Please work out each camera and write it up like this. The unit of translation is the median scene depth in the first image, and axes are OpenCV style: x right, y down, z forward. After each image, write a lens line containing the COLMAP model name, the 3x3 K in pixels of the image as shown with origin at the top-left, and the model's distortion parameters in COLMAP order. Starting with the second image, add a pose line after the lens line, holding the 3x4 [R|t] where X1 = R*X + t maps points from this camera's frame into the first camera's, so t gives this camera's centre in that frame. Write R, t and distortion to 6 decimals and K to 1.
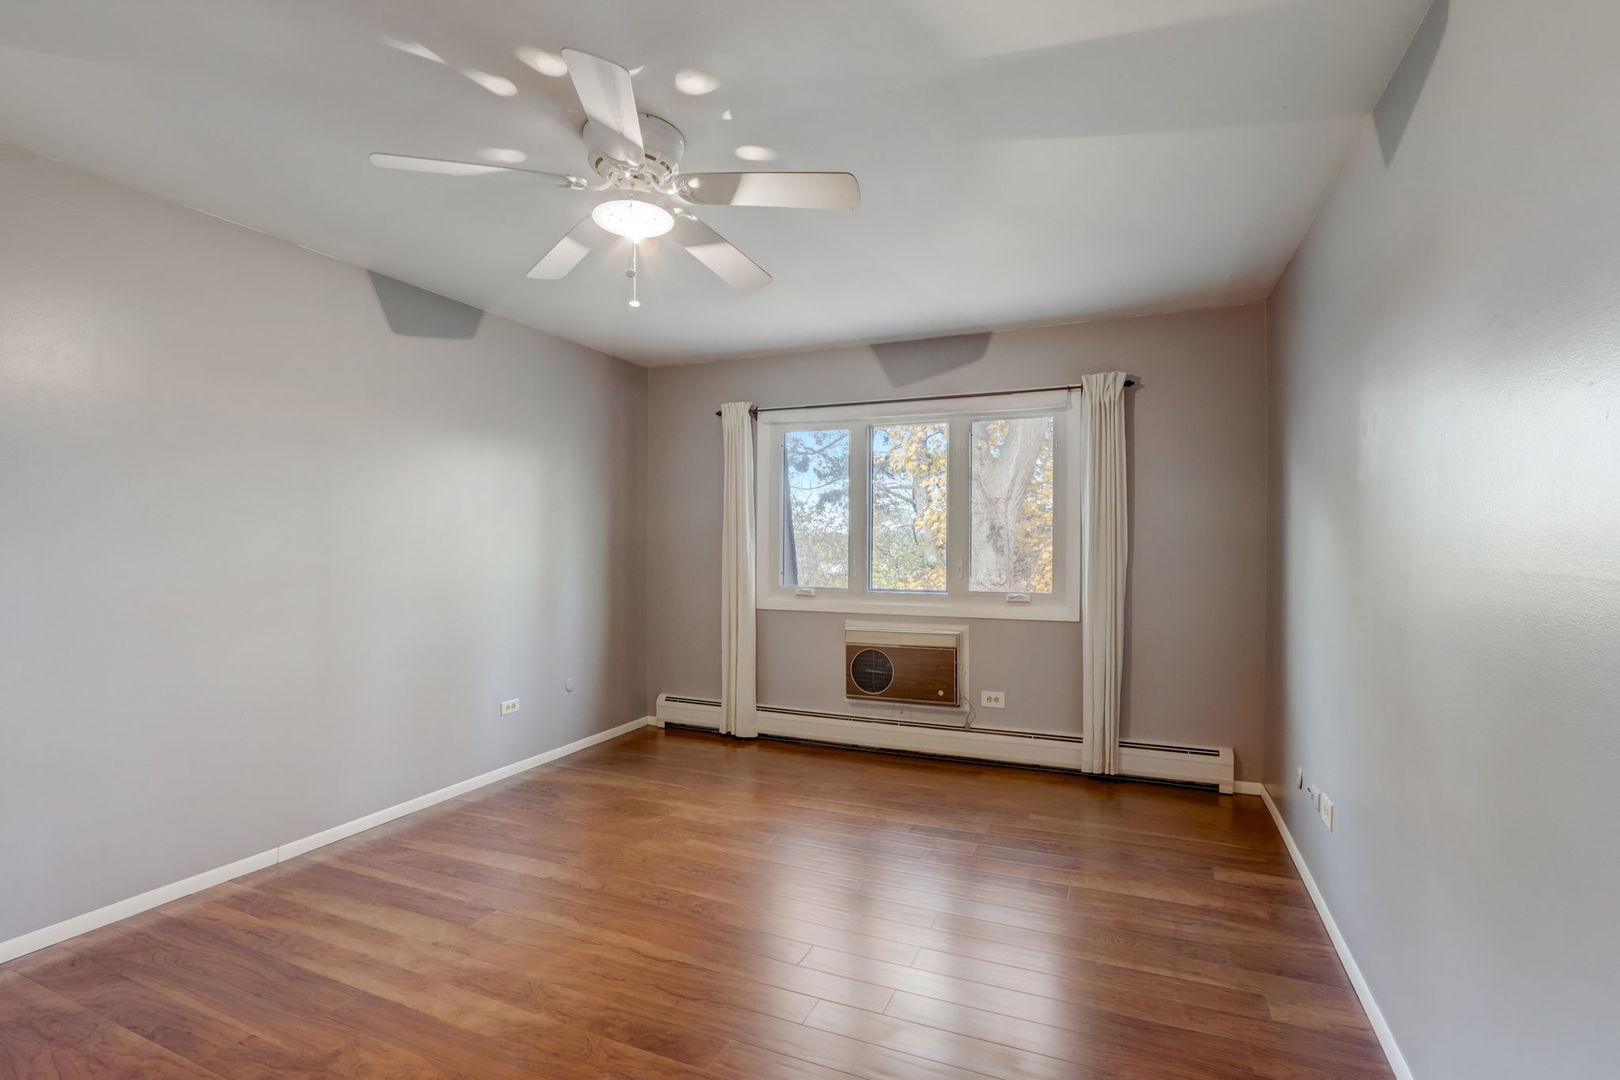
lens RADIAL K [[754.8, 0, 827.1], [0, 754.8, 545.3], [0, 0, 1]] dist [-0.000214, 0.000341]
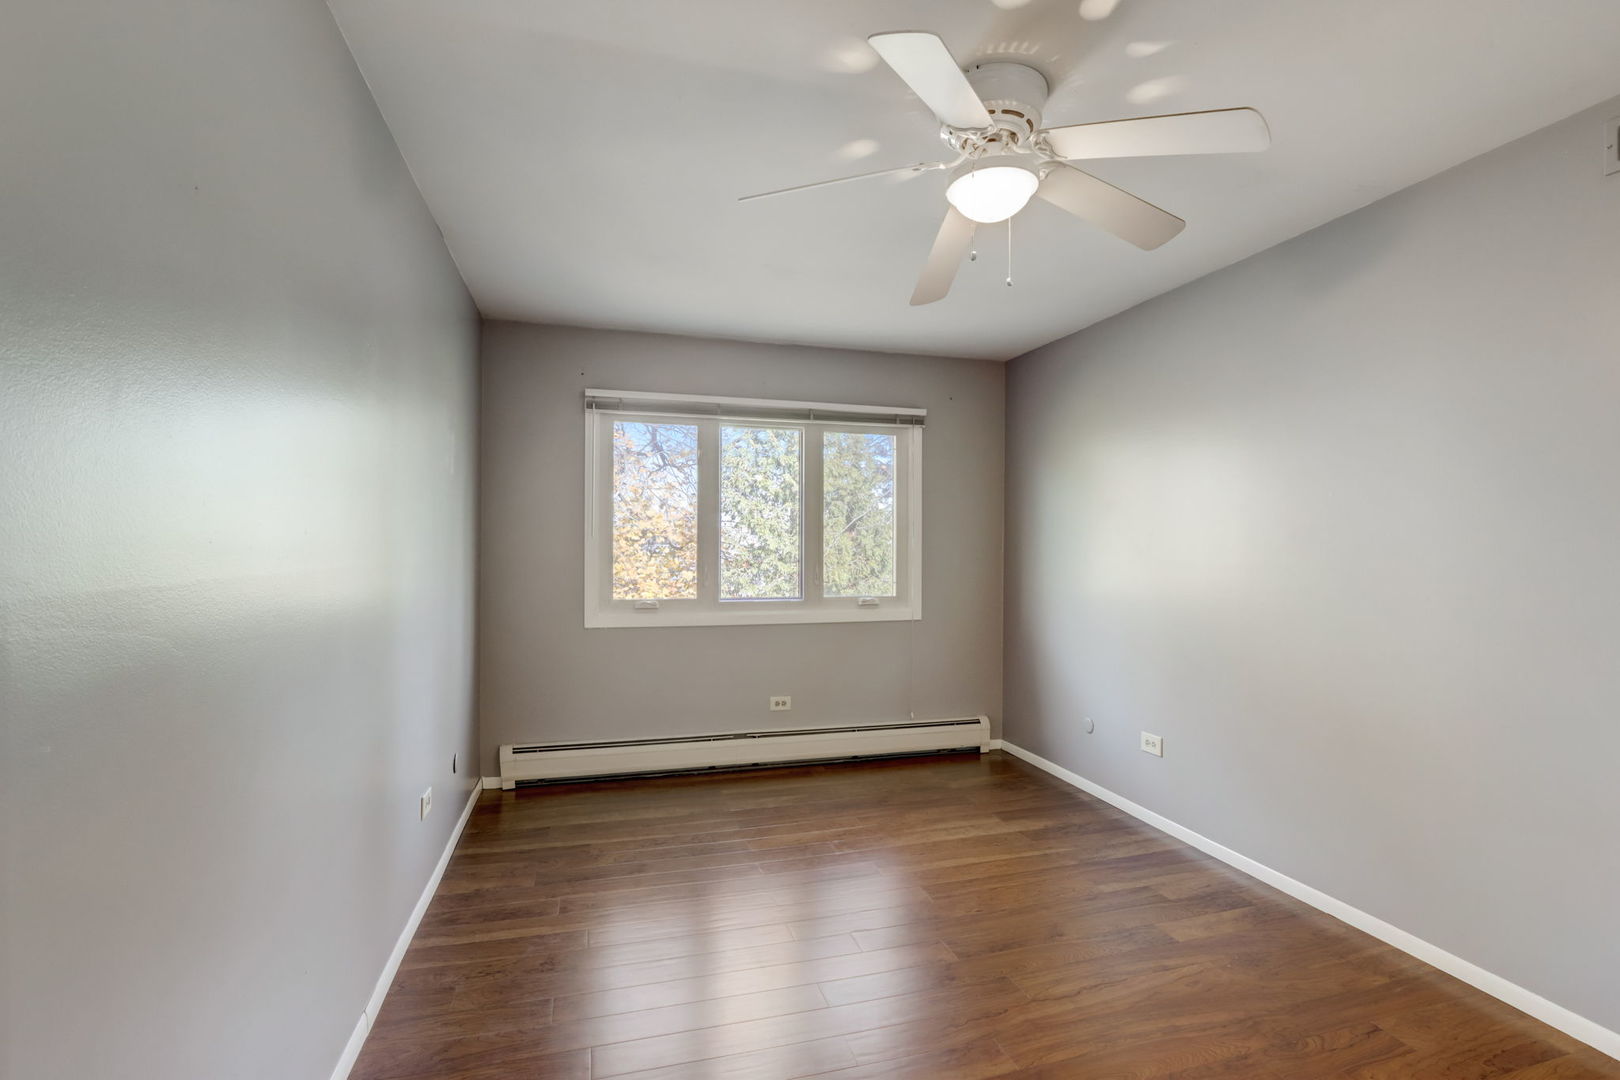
lens RADIAL K [[754.8, 0, 827.1], [0, 754.8, 545.3], [0, 0, 1]] dist [-0.000214, 0.000341]
pose [[0.774417, 0.006860, 0.632639, -0.458384], [-0.000679, 0.999950, -0.010012, 0.000120], [-0.632676, 0.007324, 0.774382, 0.198468]]
